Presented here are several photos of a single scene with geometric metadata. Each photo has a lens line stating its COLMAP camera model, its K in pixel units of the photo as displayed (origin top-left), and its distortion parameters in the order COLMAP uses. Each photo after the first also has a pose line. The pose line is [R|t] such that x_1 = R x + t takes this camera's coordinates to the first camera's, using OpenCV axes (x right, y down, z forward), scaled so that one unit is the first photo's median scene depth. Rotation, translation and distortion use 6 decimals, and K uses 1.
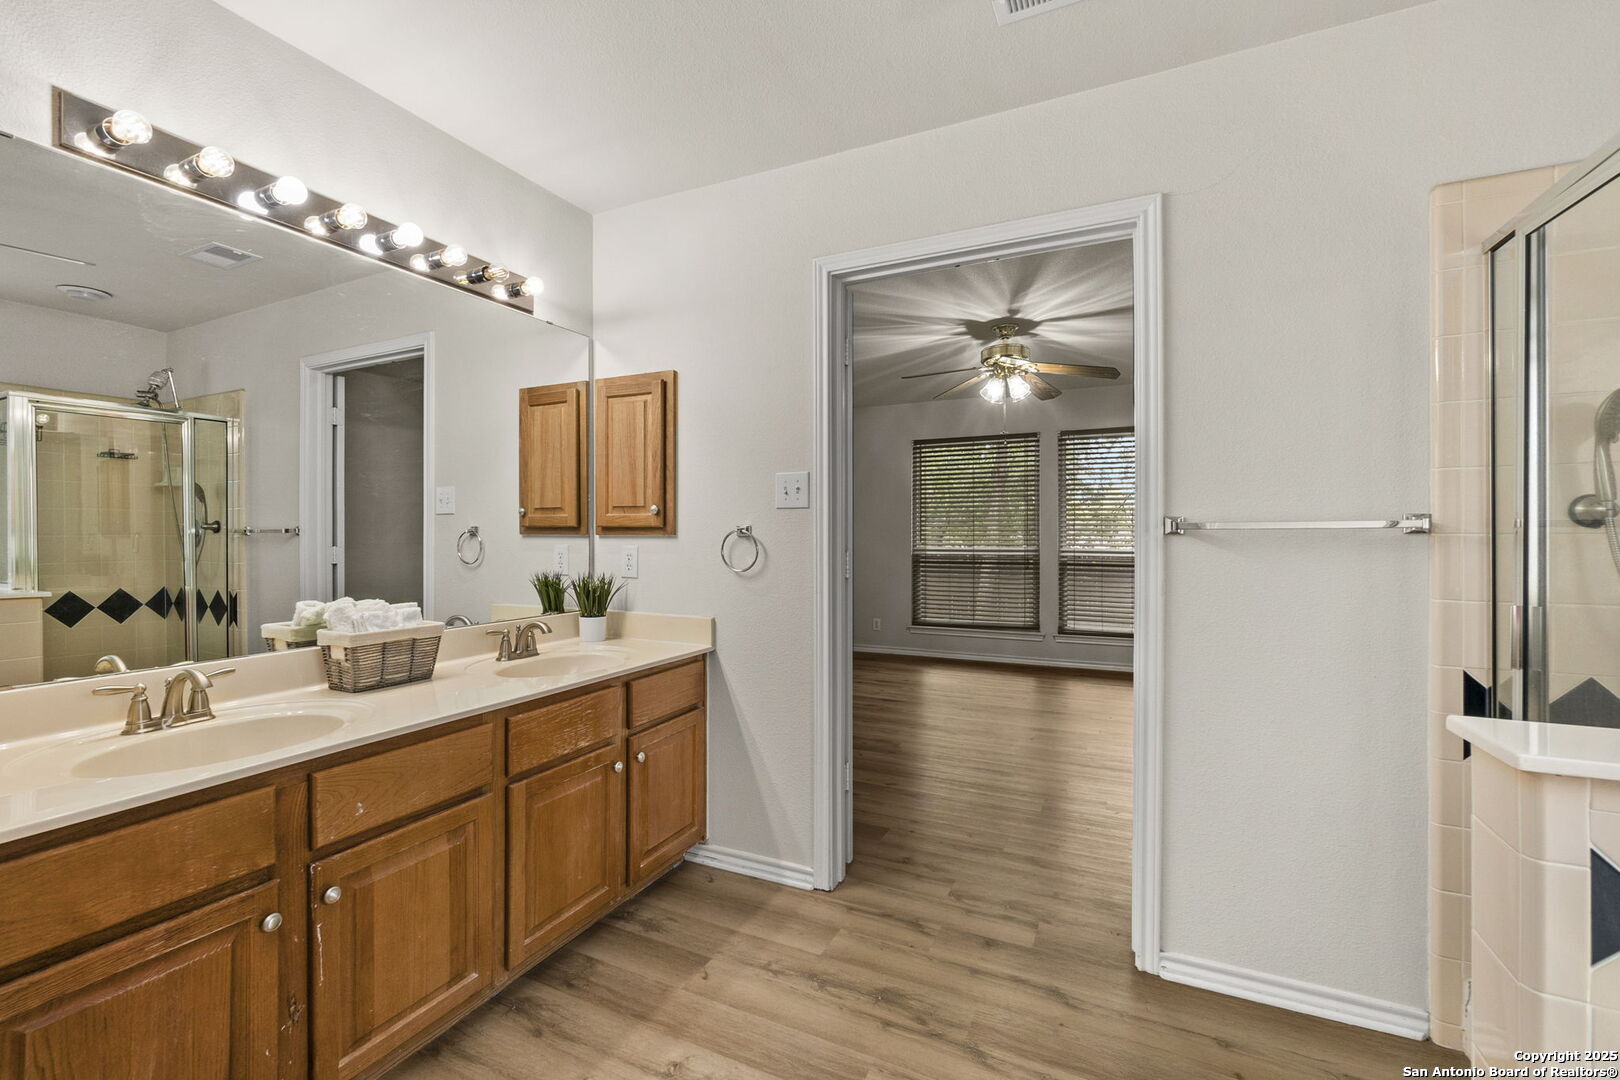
lens RADIAL K [[704.8, 0, 805.2], [0, 704.8, 535.9], [0, 0, 1]] dist [-0.005443, 0.000364]
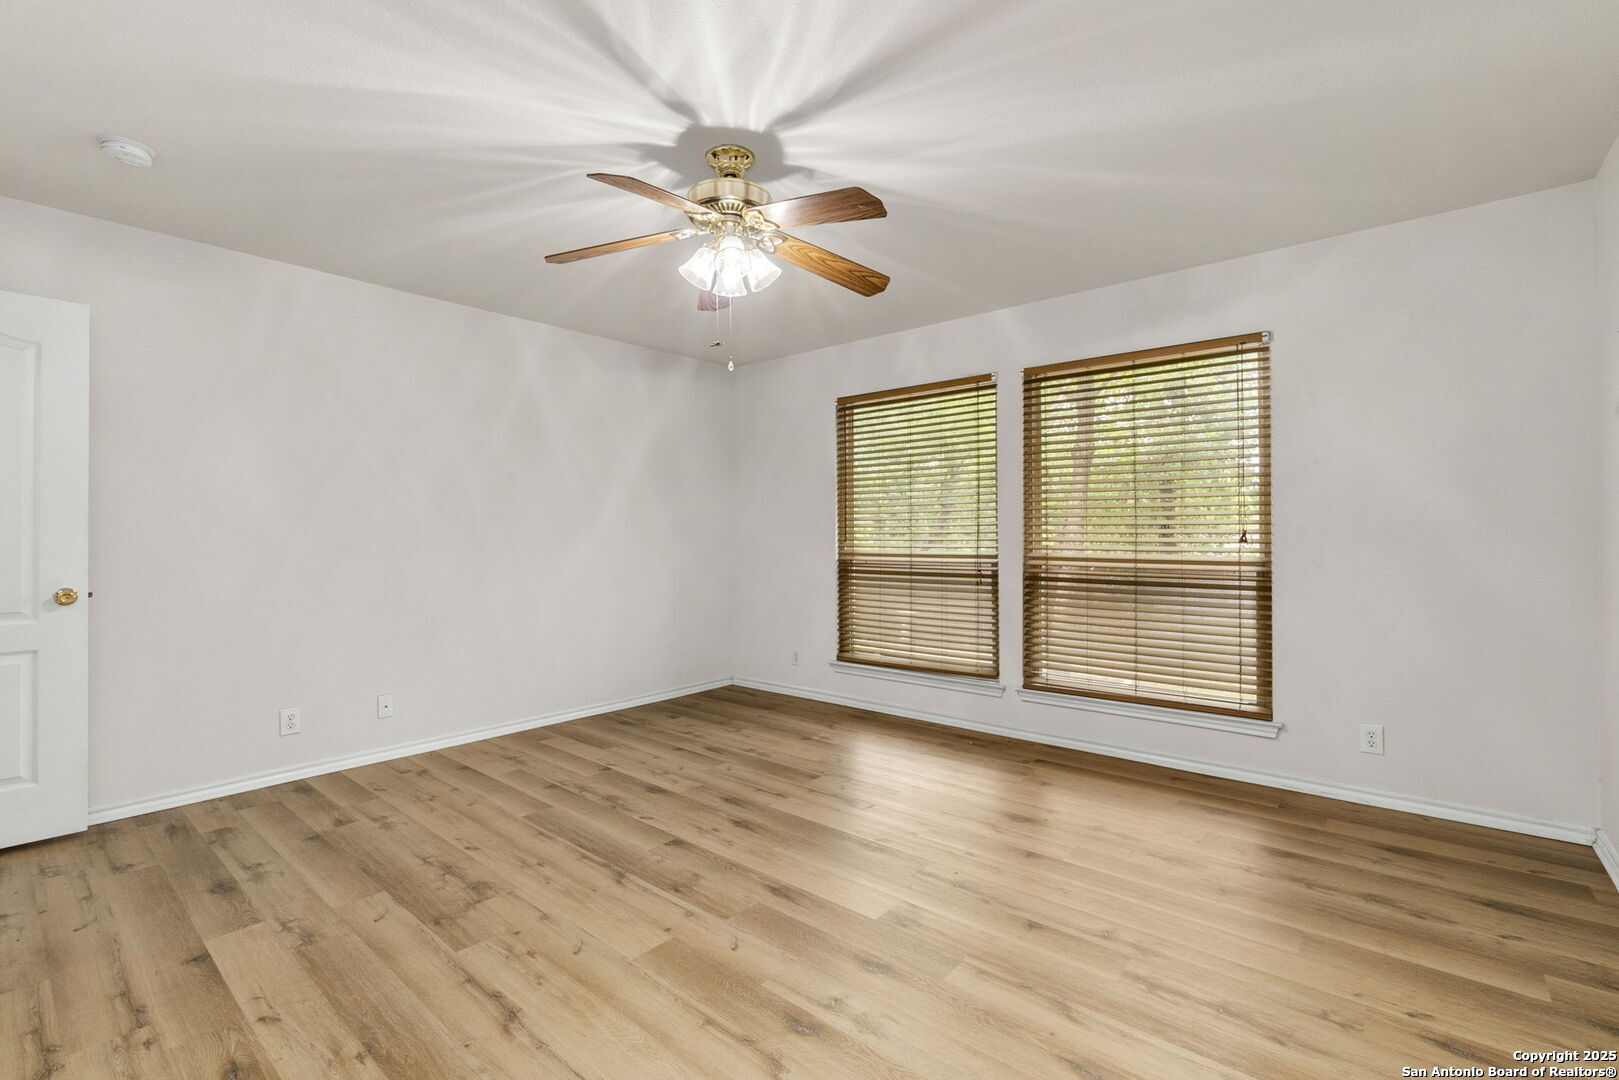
lens RADIAL K [[729.8, 0, 807.6], [0, 729.8, 534.7], [0, 0, 1]] dist [-0.002808, -0.001241]
pose [[0.965150, 0.001507, -0.261693, 0.340672], [-0.003182, 0.999977, -0.005979, 0.006065], [0.261678, 0.006604, 0.965133, 0.313014]]
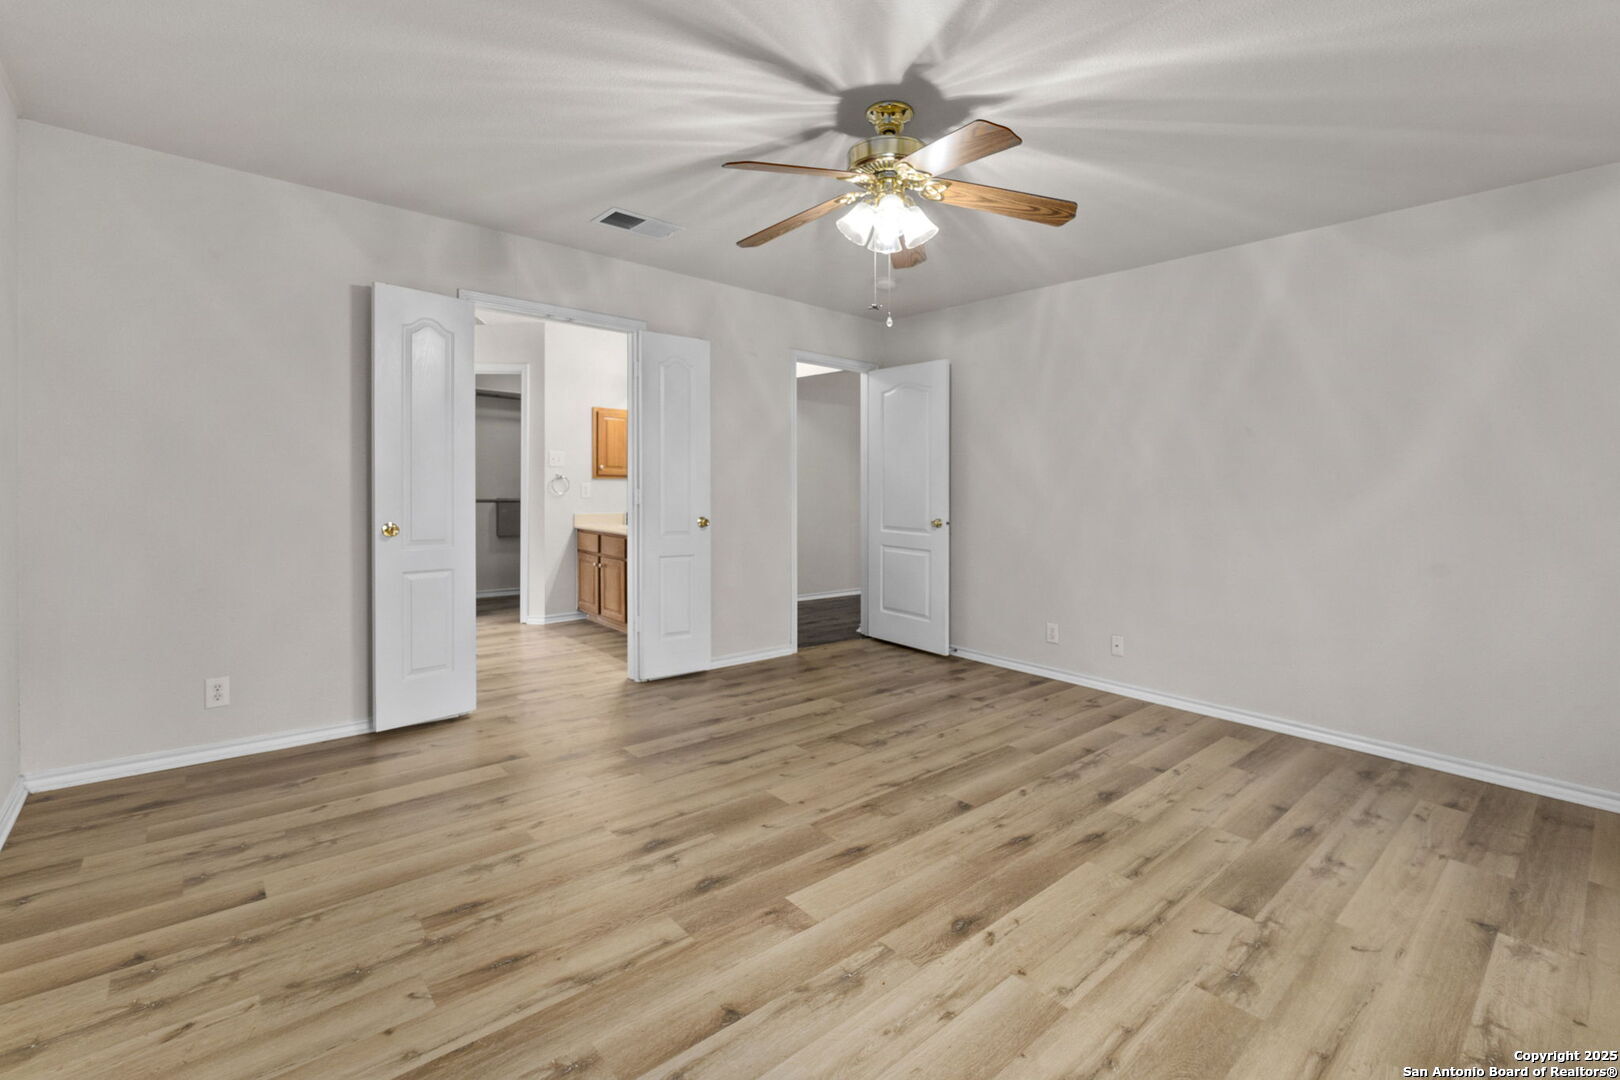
lens RADIAL K [[704.8, 0, 792.4], [0, 704.8, 526.7], [0, 0, 1]] dist [-0.005443, 0.000364]
pose [[-0.417065, 0.049380, -0.907534, 0.565193], [-0.024230, 0.997564, 0.065414, -0.001371], [0.908553, 0.049271, -0.414853, 0.794393]]
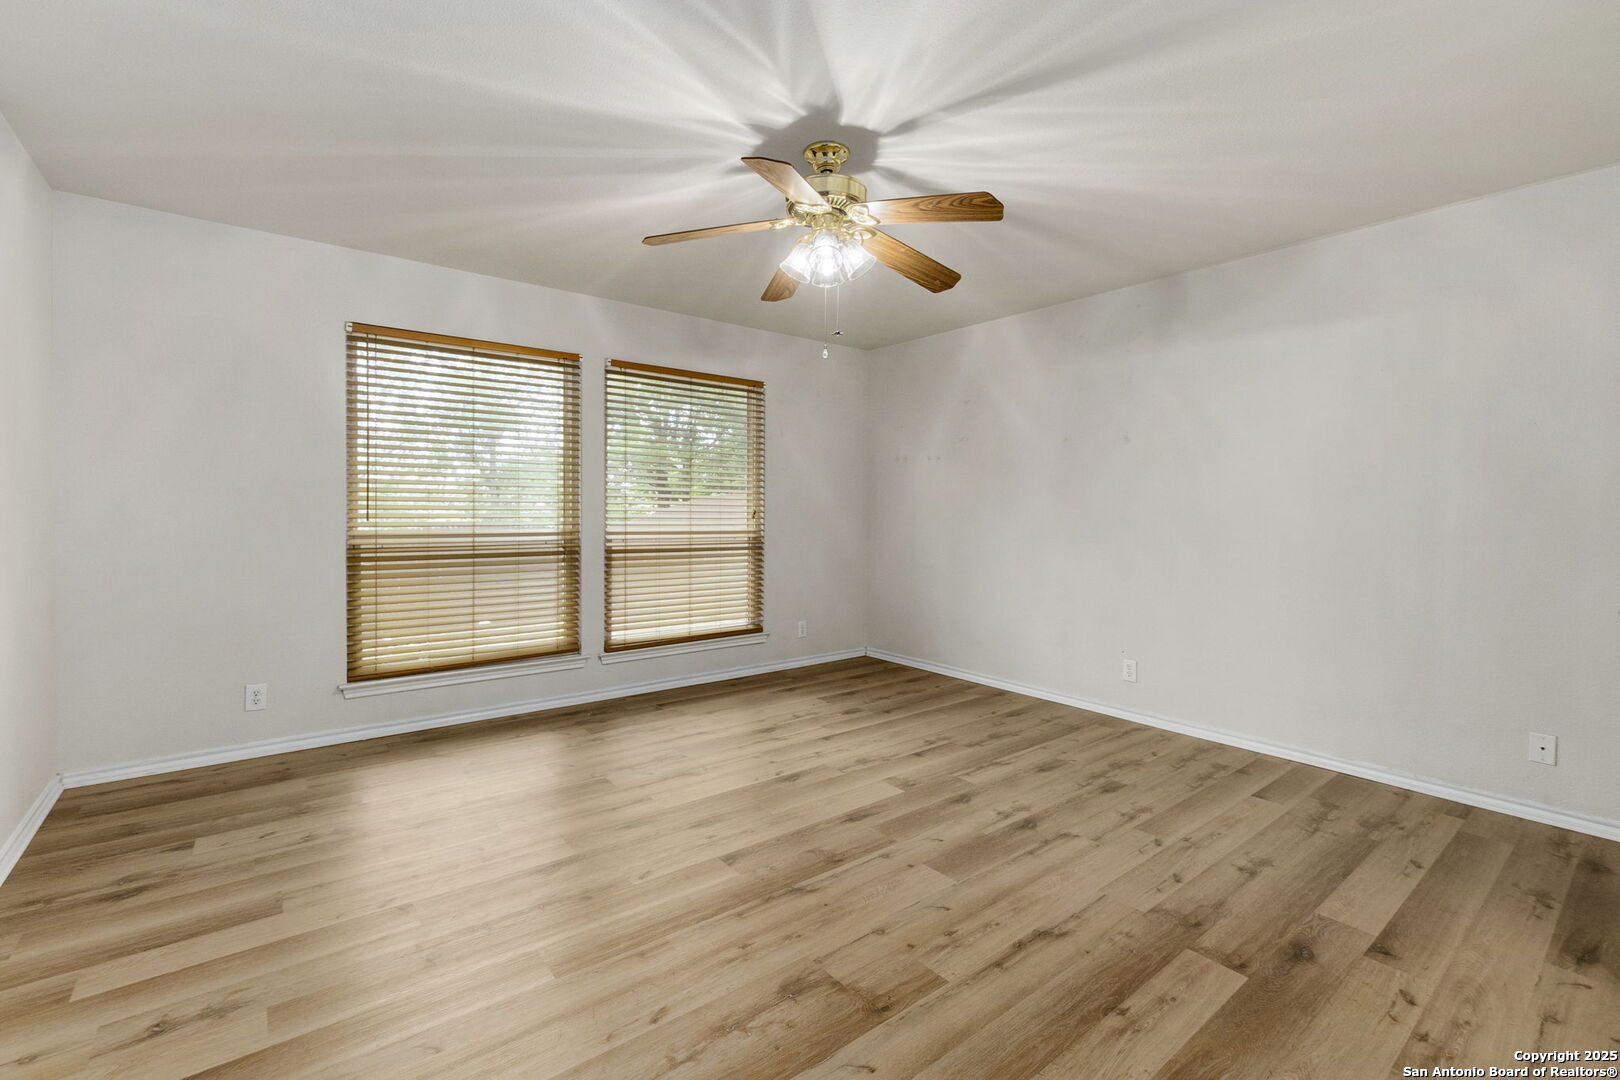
lens RADIAL K [[704.8, 0, 805.2], [0, 704.8, 528.5], [0, 0, 1]] dist [-0.005443, 0.000364]
pose [[0.436687, -0.015632, 0.899478, -0.175891], [-0.003693, 0.999809, 0.019169, 0.003831], [-0.899606, -0.011693, 0.436546, 0.519509]]
